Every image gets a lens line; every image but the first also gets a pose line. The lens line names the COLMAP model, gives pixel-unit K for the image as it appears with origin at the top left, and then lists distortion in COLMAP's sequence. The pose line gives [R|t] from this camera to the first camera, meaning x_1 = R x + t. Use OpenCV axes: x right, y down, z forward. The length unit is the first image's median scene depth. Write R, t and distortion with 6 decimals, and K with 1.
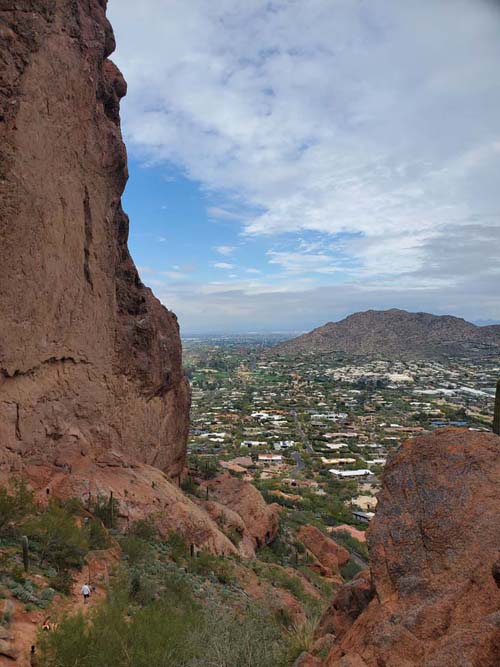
lens RADIAL K [[518.8, 0, 247.1], [0, 518.8, 332.0], [0, 0, 1]] dist [0.057749, -0.053590]
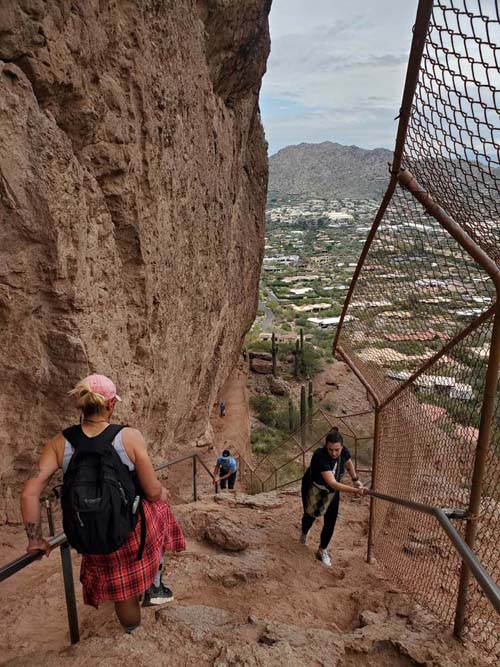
lens RADIAL K [[518.8, 0, 254.2], [0, 518.8, 333.0], [0, 0, 1]] dist [0.057749, -0.053590]
pose [[0.984751, -0.073901, 0.157491, -0.036812], [0.025798, 0.957312, 0.287902, 0.024400], [-0.172044, -0.279449, 0.944621, 0.123941]]
